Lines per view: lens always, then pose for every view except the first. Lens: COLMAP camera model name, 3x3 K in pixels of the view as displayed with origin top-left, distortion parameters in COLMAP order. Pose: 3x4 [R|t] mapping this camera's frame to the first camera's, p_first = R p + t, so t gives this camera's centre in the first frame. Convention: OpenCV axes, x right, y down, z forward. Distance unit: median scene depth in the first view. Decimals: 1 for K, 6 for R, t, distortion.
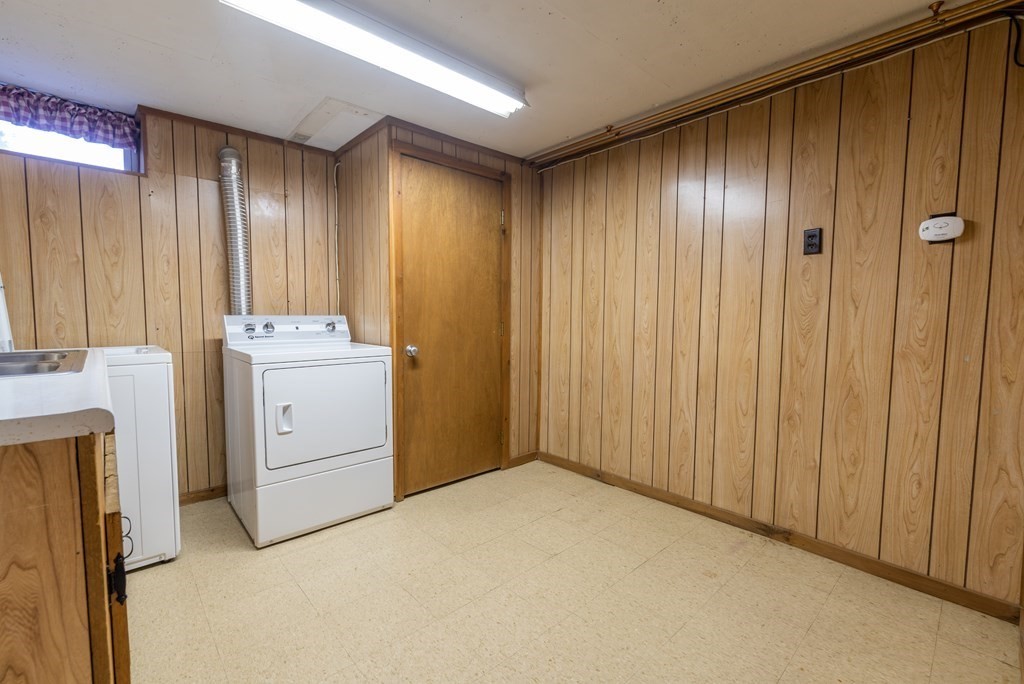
lens RADIAL K [[437.2, 0, 512.3], [0, 437.2, 344.0], [0, 0, 1]] dist [-0.001191, 0.000094]
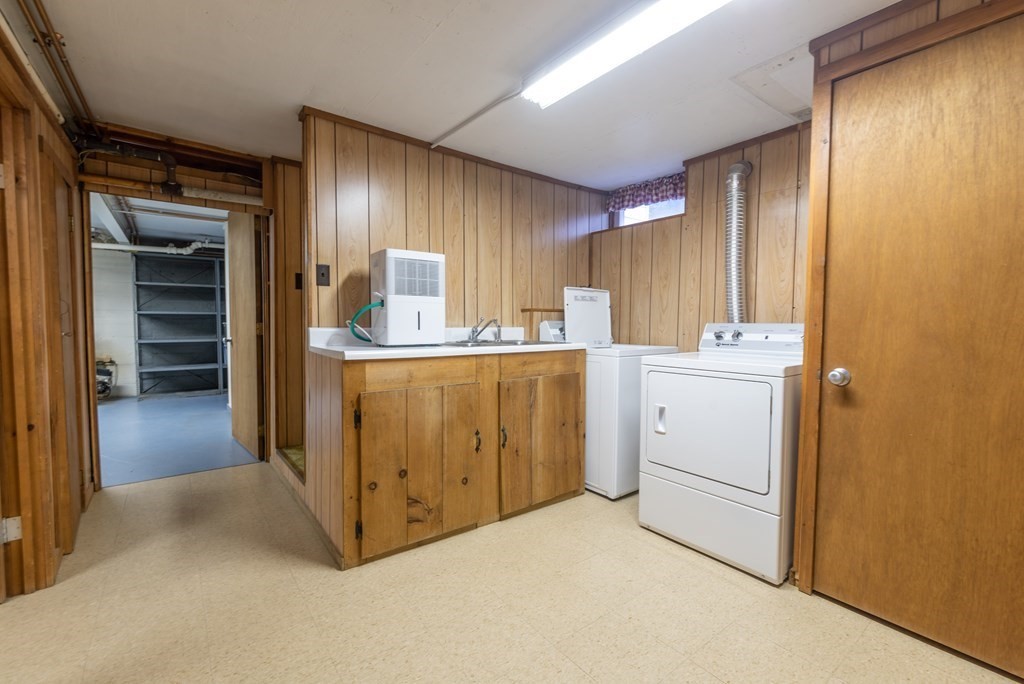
lens RADIAL K [[437.2, 0, 512.3], [0, 437.2, 344.0], [0, 0, 1]] dist [-0.001191, 0.000094]
pose [[-0.081487, 0.042538, -0.995766, 0.464927], [-0.071169, 0.996290, 0.048385, -0.031203], [0.994130, 0.074810, -0.078157, 0.589191]]
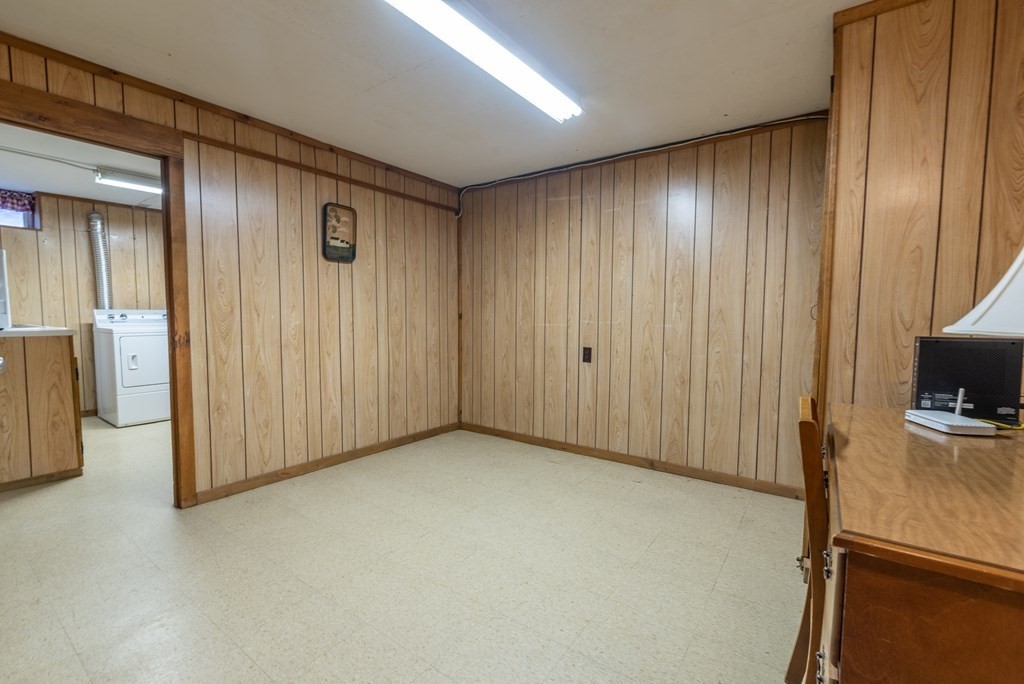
lens RADIAL K [[437.2, 0, 512.3], [0, 437.2, 344.0], [0, 0, 1]] dist [-0.001191, 0.000094]
pose [[0.978300, -0.013142, 0.206774, 0.619091], [0.011990, 0.999905, 0.006822, 0.081147], [-0.206844, -0.004194, 0.978365, -1.062760]]
